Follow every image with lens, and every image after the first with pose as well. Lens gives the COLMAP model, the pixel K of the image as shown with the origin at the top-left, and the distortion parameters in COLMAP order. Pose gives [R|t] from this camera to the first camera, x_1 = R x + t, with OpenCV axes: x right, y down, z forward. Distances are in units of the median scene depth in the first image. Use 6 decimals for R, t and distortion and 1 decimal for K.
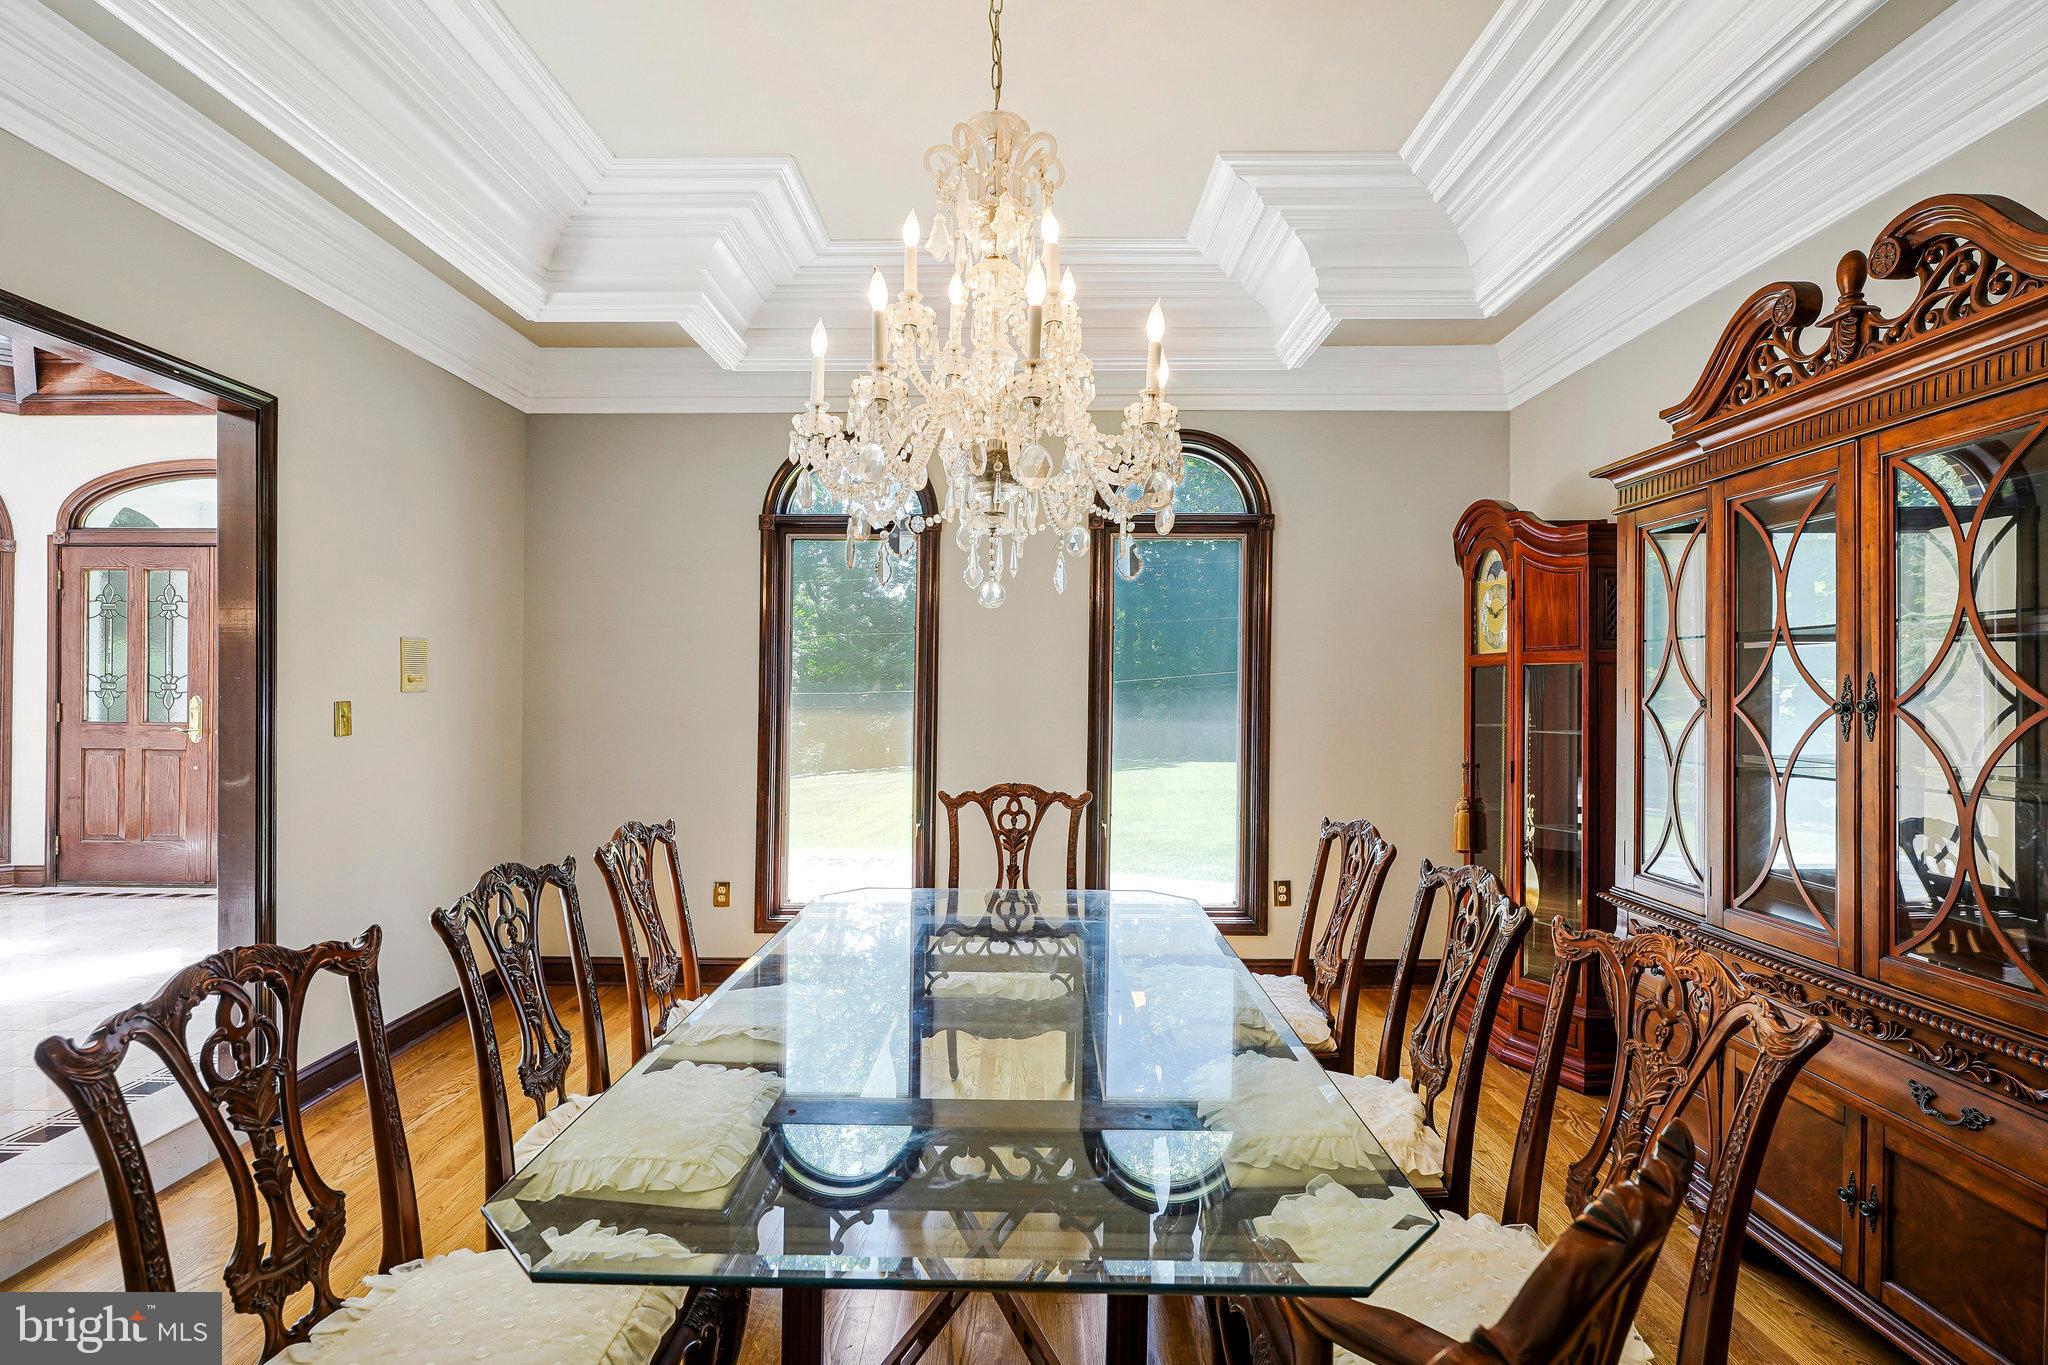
lens RADIAL K [[959.7, 0, 1019.4], [0, 959.7, 694.7], [0, 0, 1]] dist [-0.001199, -0.000103]
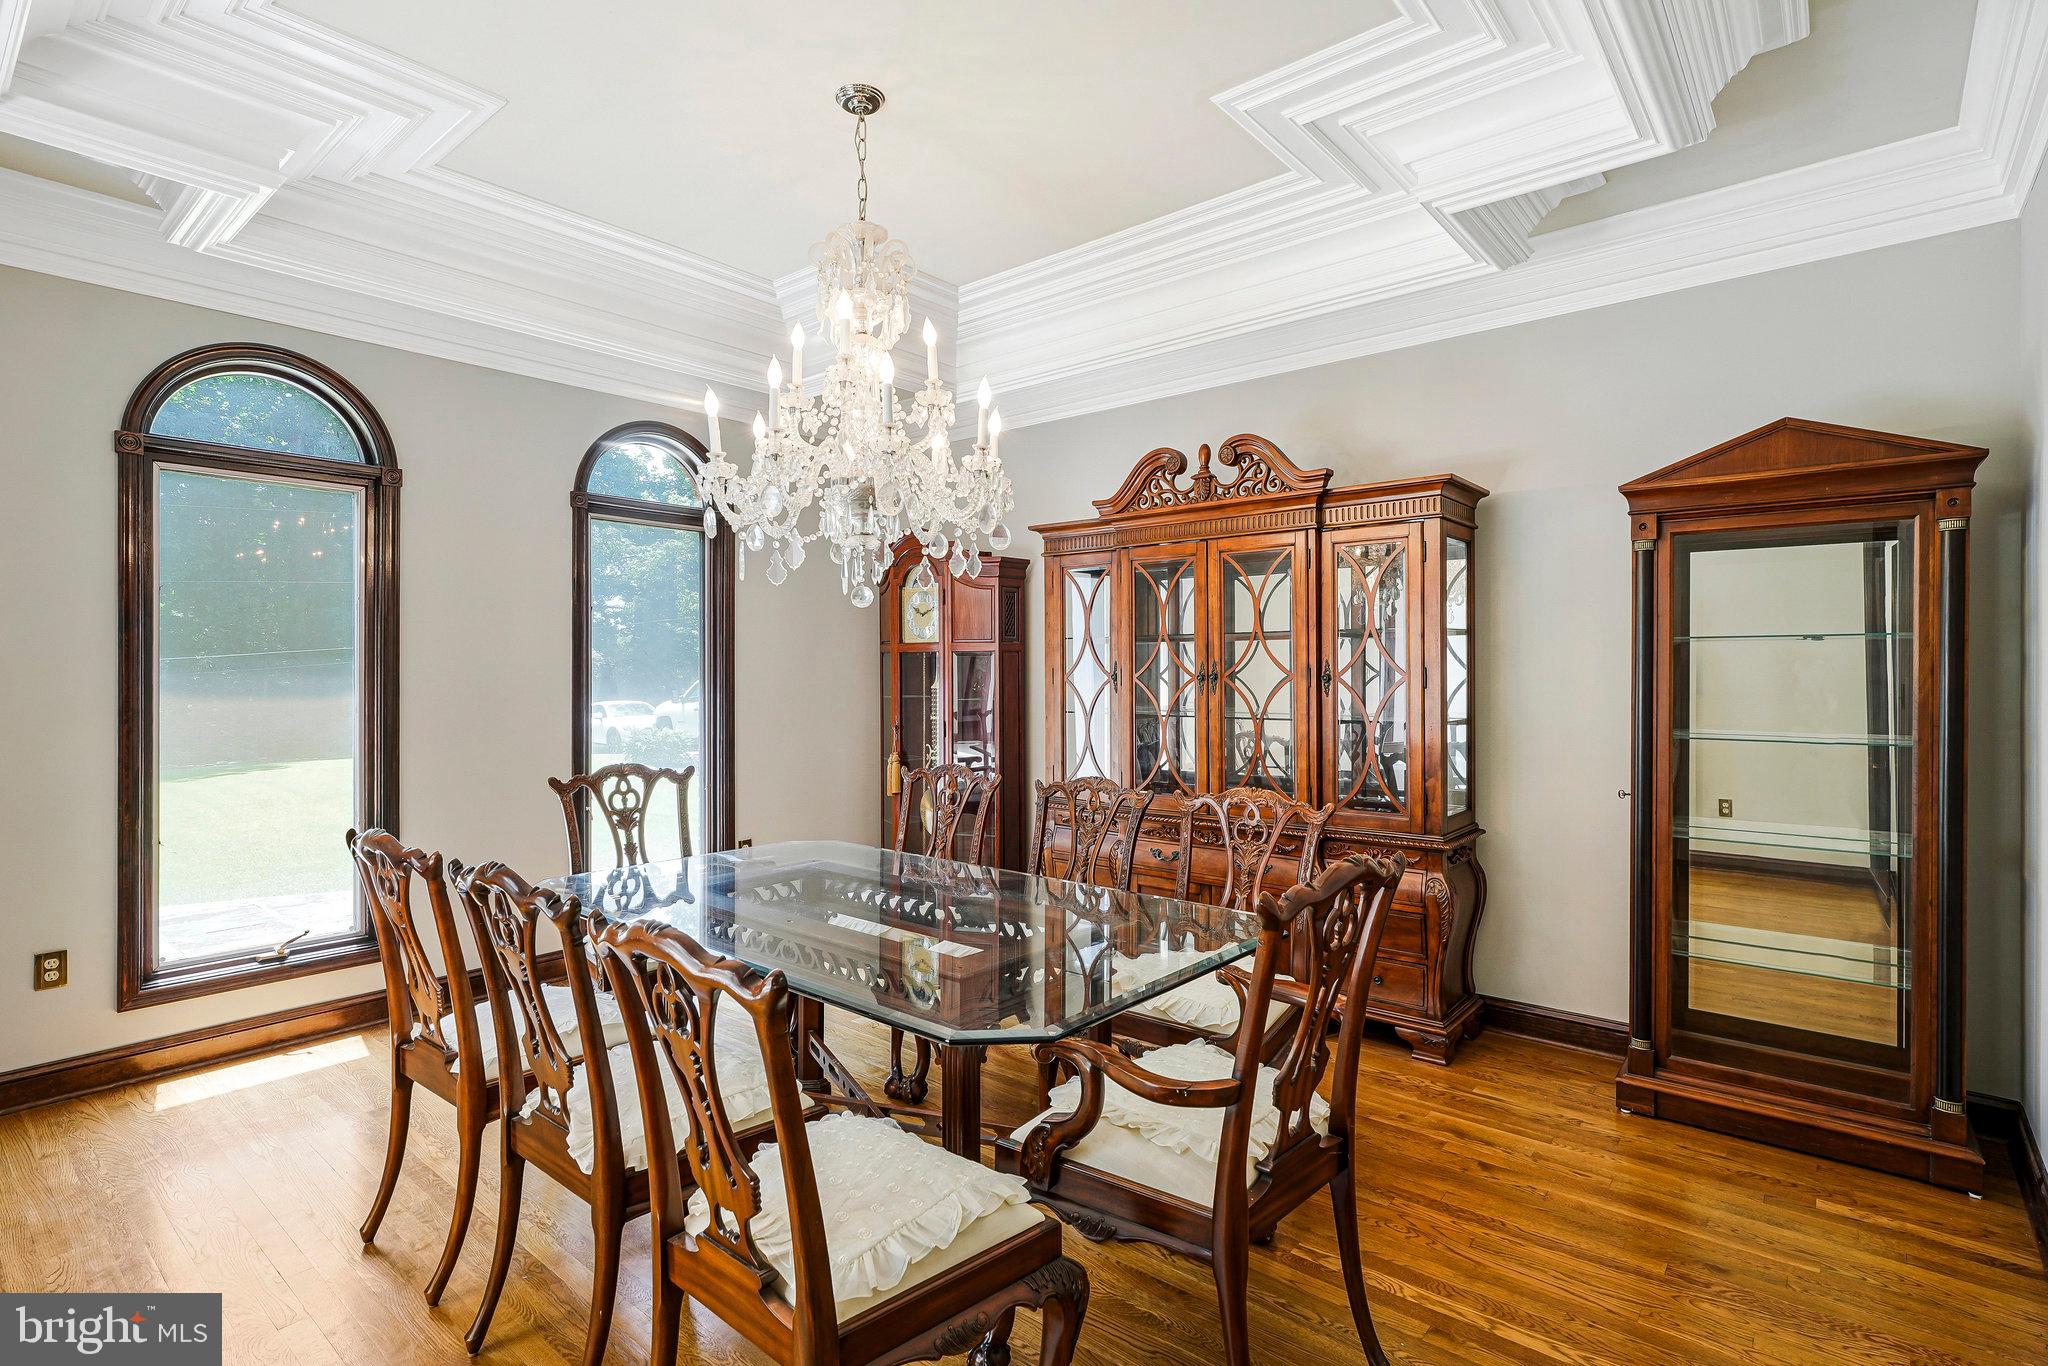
lens RADIAL K [[1023.7, 0, 1018.7], [0, 1023.7, 672.8], [0, 0, 1]] dist [-0.000465, -0.000229]
pose [[0.629609, -0.006817, 0.776882, -0.587432], [0.008131, 0.999965, 0.002186, -0.002536], [-0.776869, 0.004940, 0.629642, -0.008574]]
